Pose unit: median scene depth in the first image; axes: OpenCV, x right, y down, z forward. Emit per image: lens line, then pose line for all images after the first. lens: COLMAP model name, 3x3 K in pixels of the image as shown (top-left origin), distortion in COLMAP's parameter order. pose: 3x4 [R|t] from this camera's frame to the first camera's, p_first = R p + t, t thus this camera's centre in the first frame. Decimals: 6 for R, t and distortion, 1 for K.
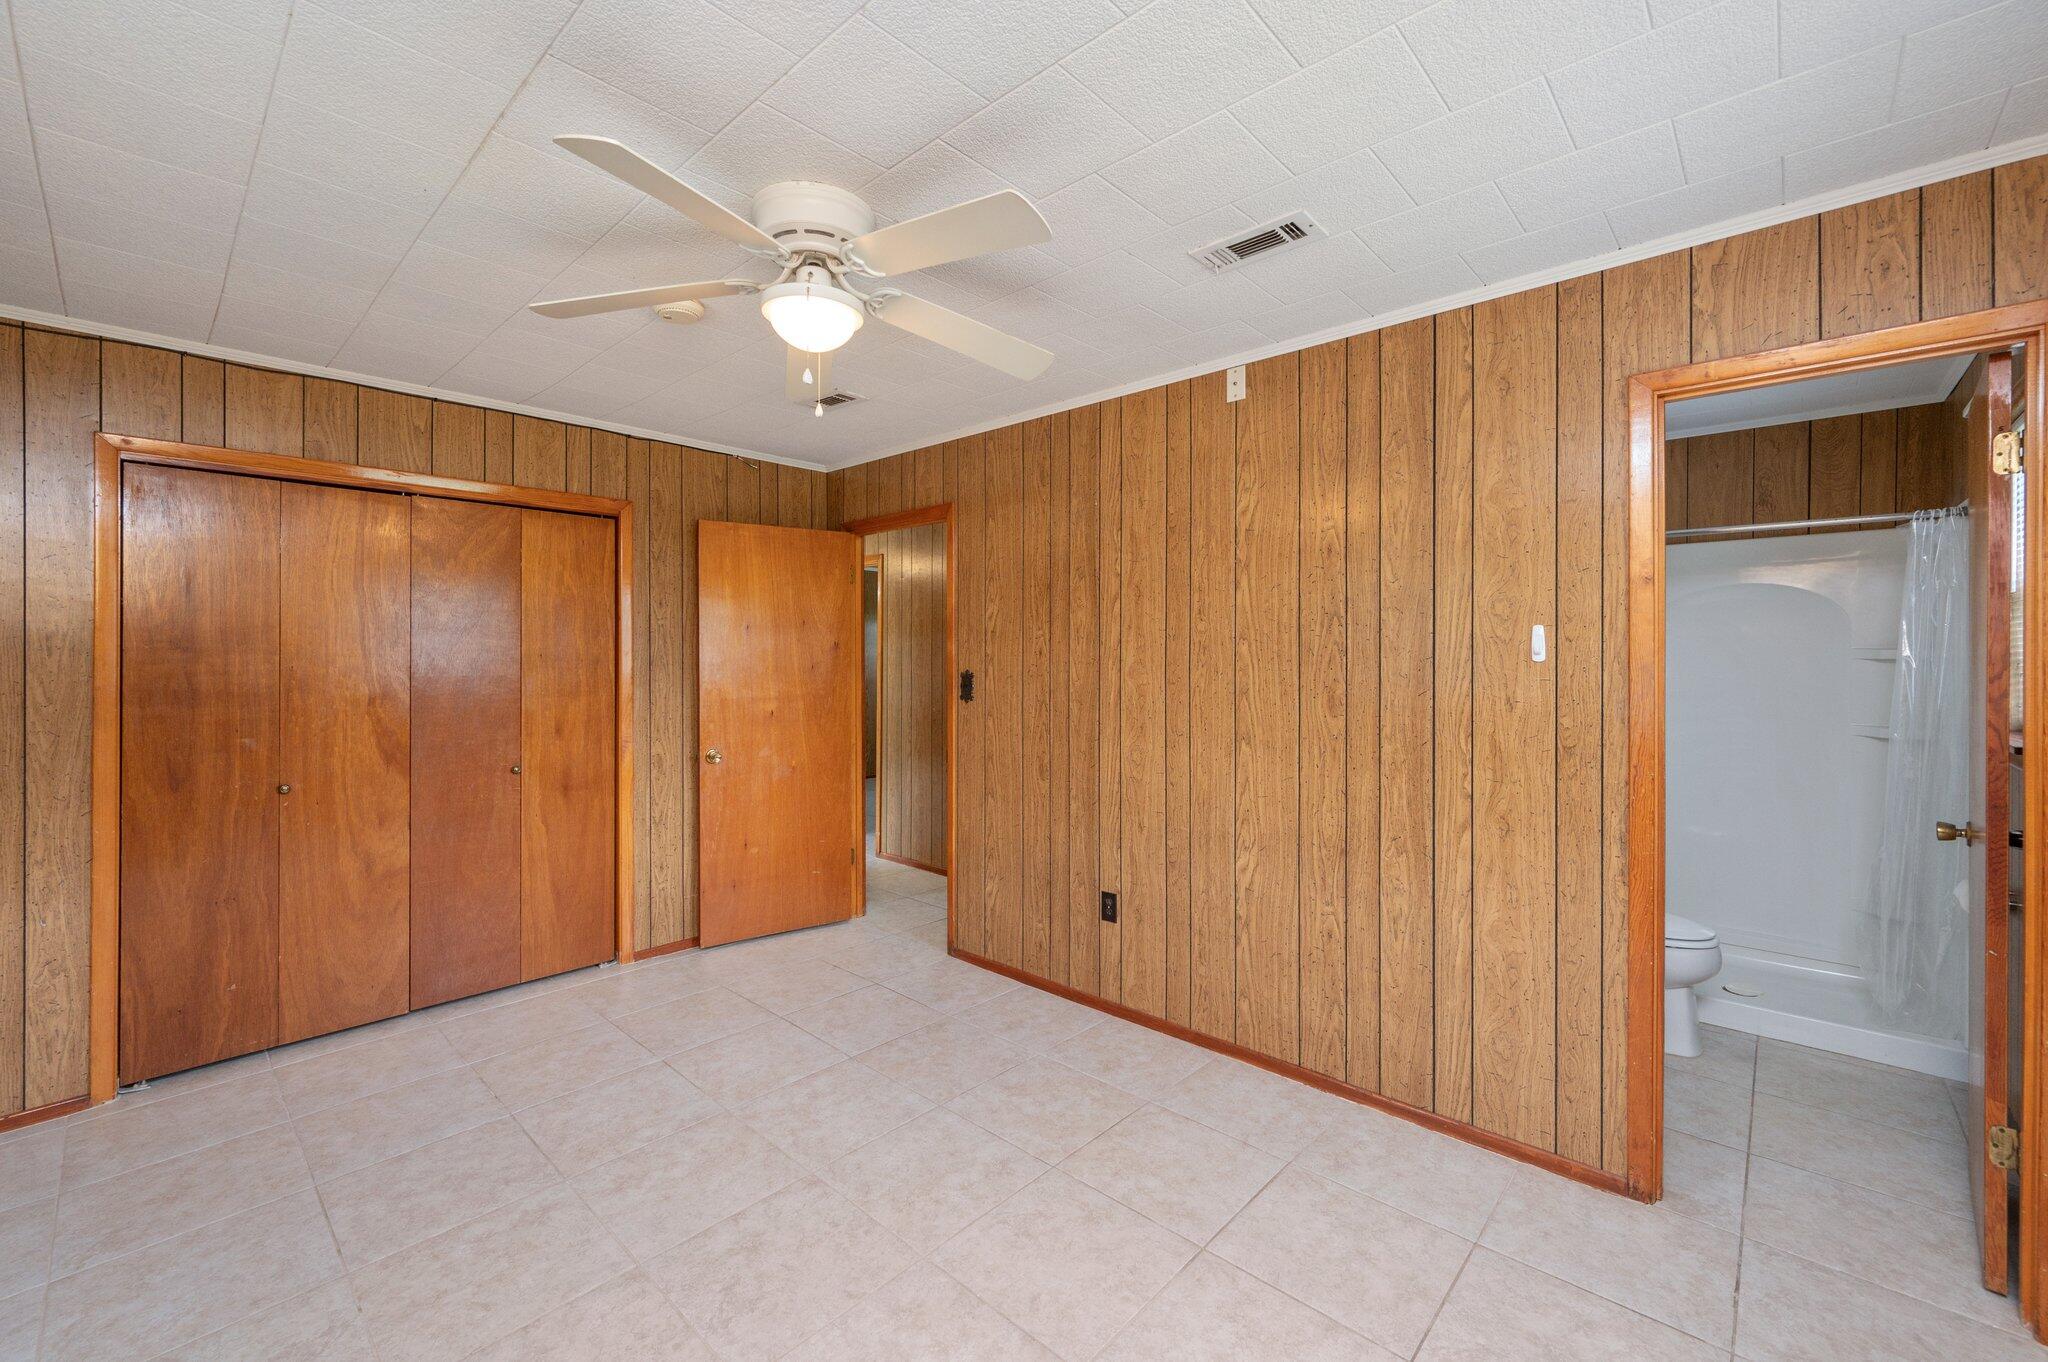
lens RADIAL K [[828.1, 0, 1021.9], [0, 828.1, 667.0], [0, 0, 1]] dist [-0.001898, -0.000059]
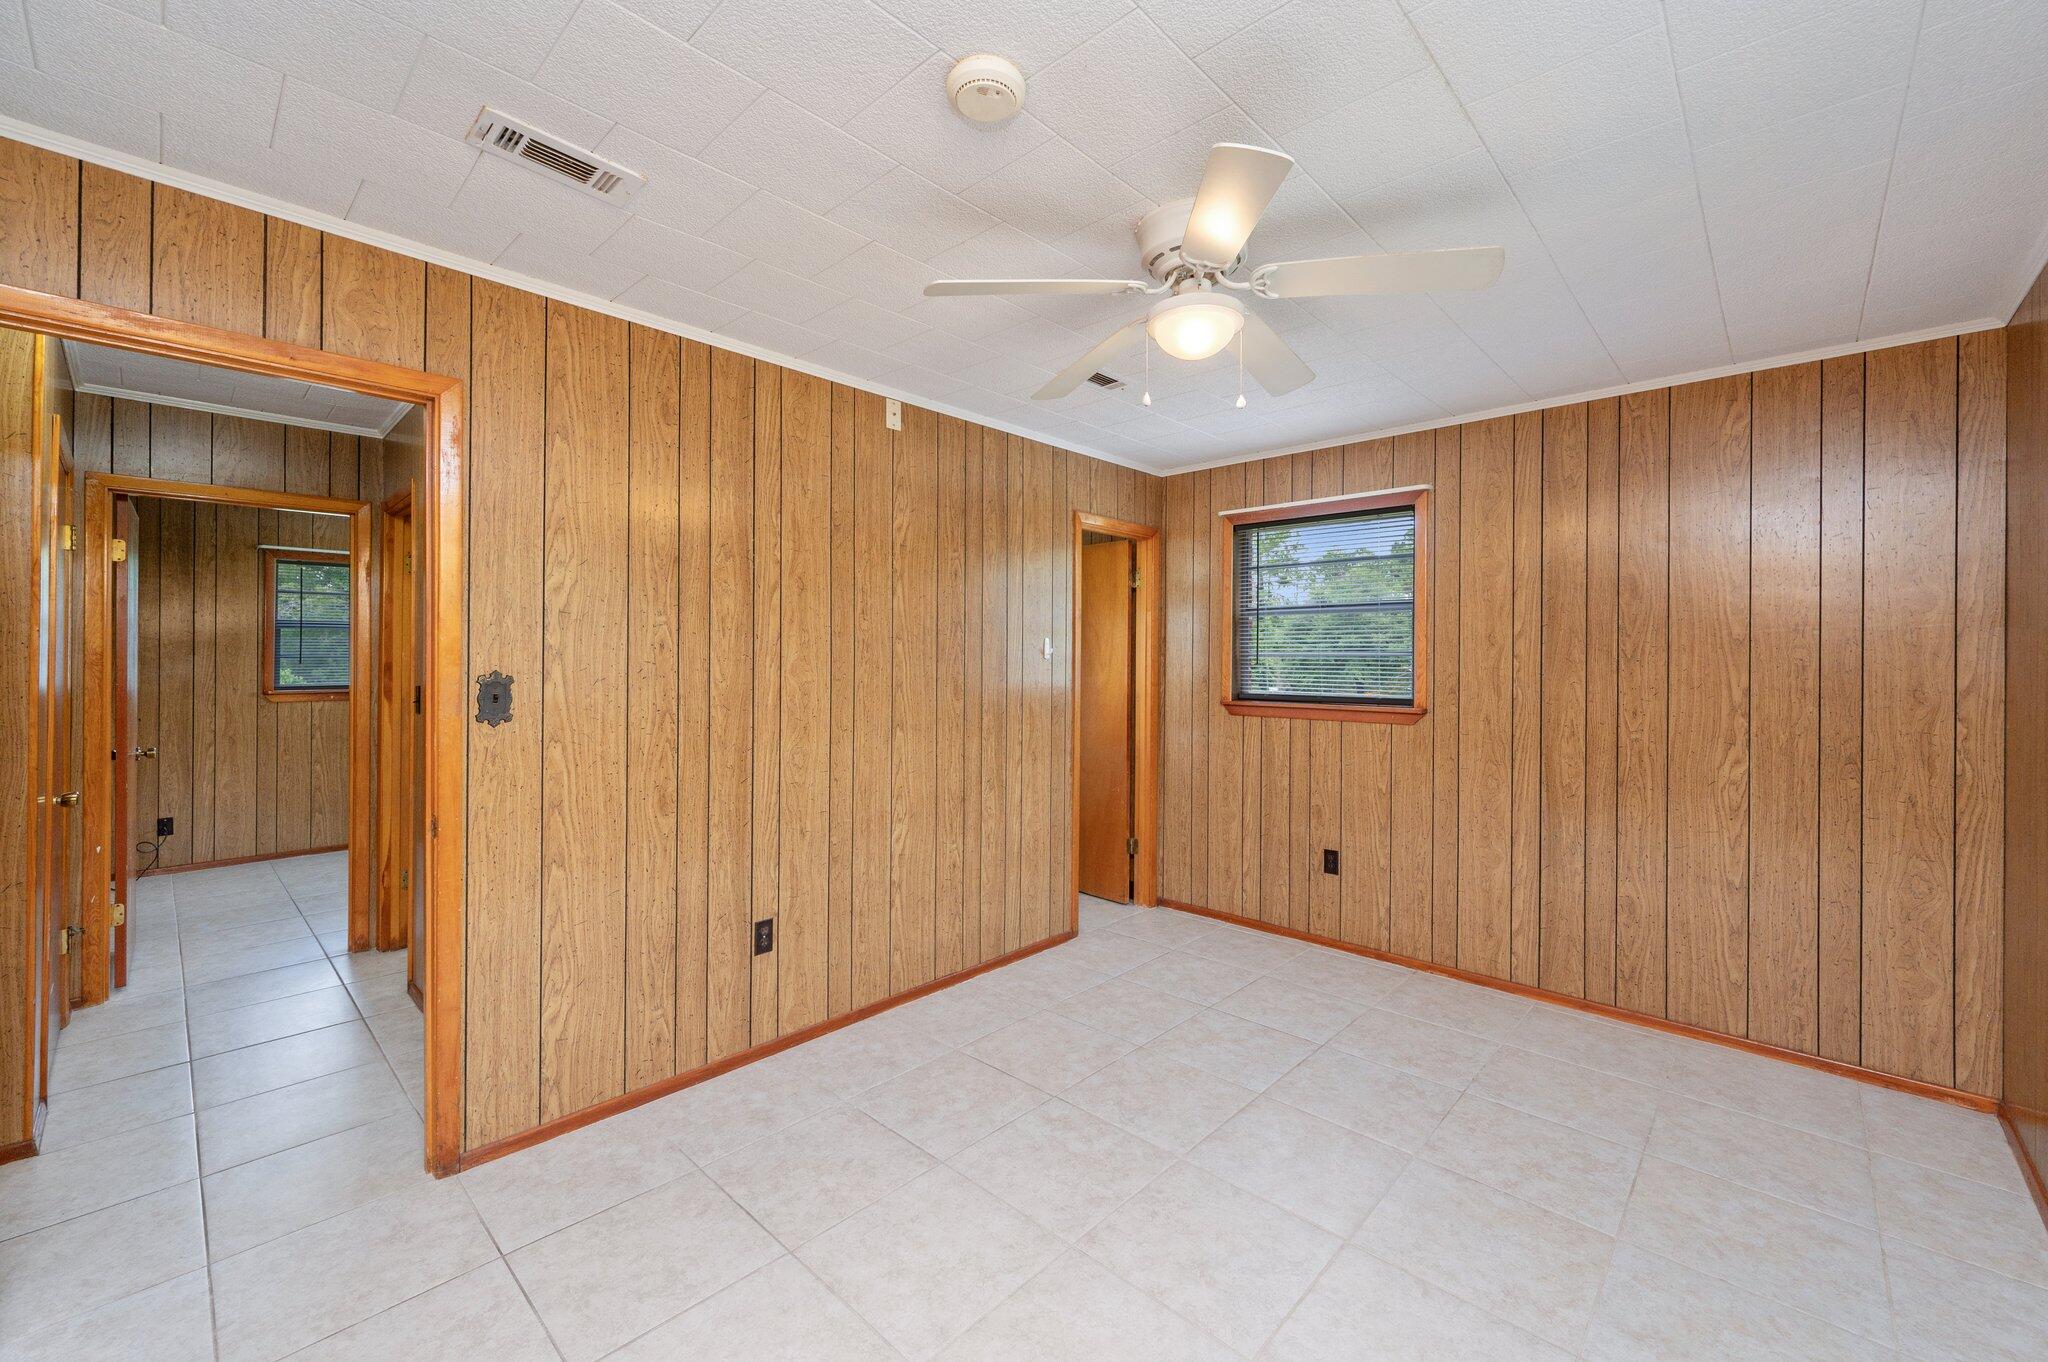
lens RADIAL K [[825.4, 0, 1030.0], [0, 825.4, 661.4], [0, 0, 1]] dist [0.000747, 0.000096]
pose [[0.006052, -0.003761, 0.999975, -0.836738], [0.003050, 0.999988, 0.003743, -0.006050], [-0.999977, 0.003028, 0.006064, 0.771579]]
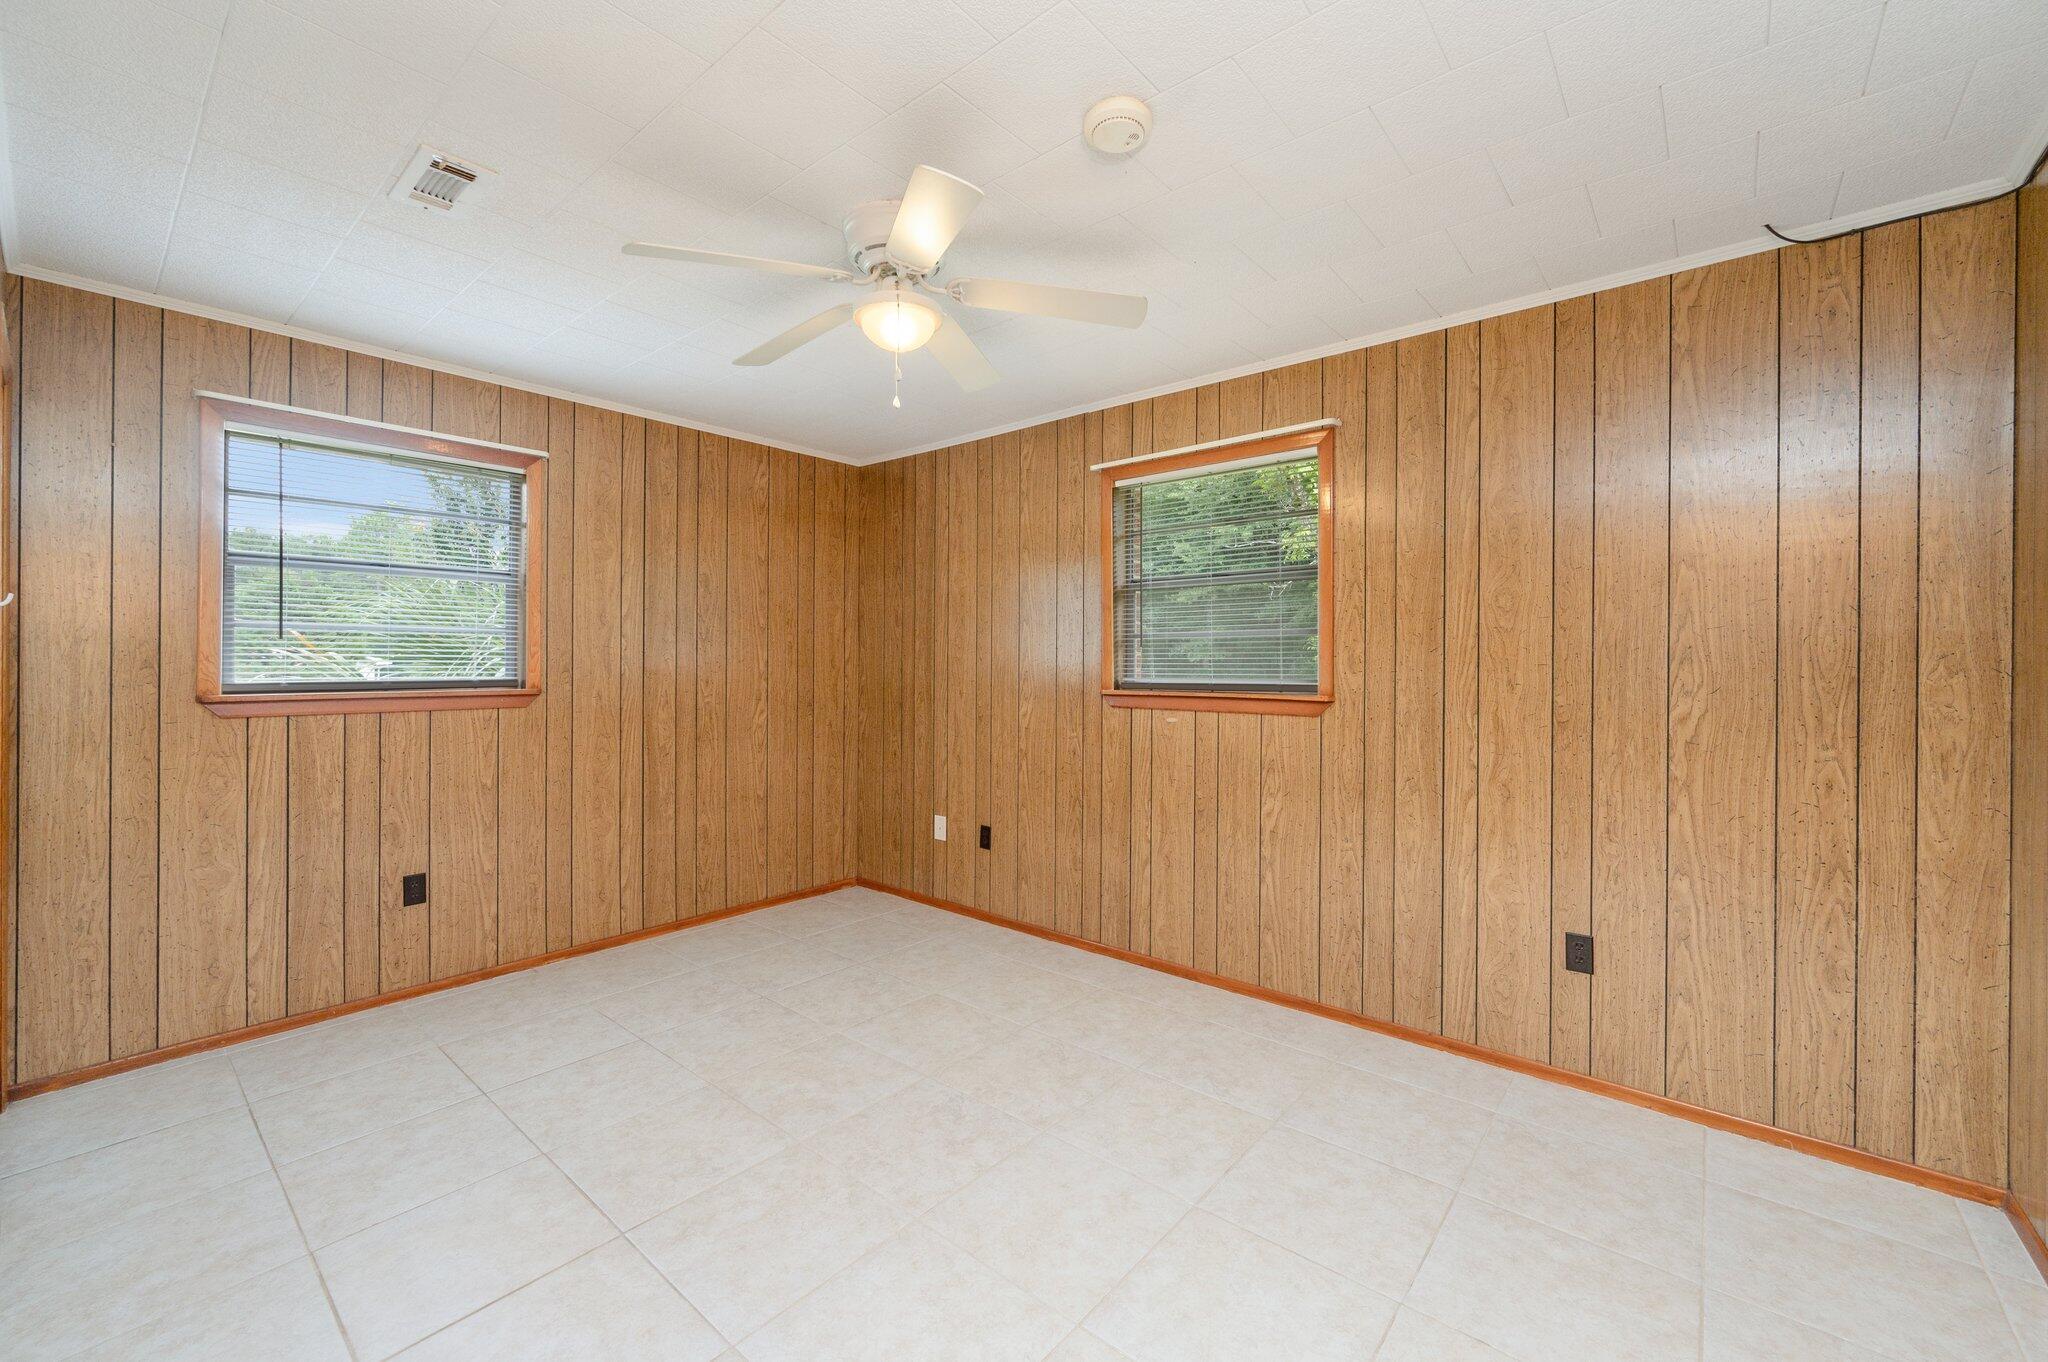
lens RADIAL K [[825.4, 0, 1030.0], [0, 825.4, 661.4], [0, 0, 1]] dist [0.000747, 0.000096]
pose [[-0.998776, -0.003838, -0.049315, -0.244387], [-0.004222, 0.999962, 0.007684, 0.019964], [0.049284, 0.007883, -0.998754, 1.380076]]
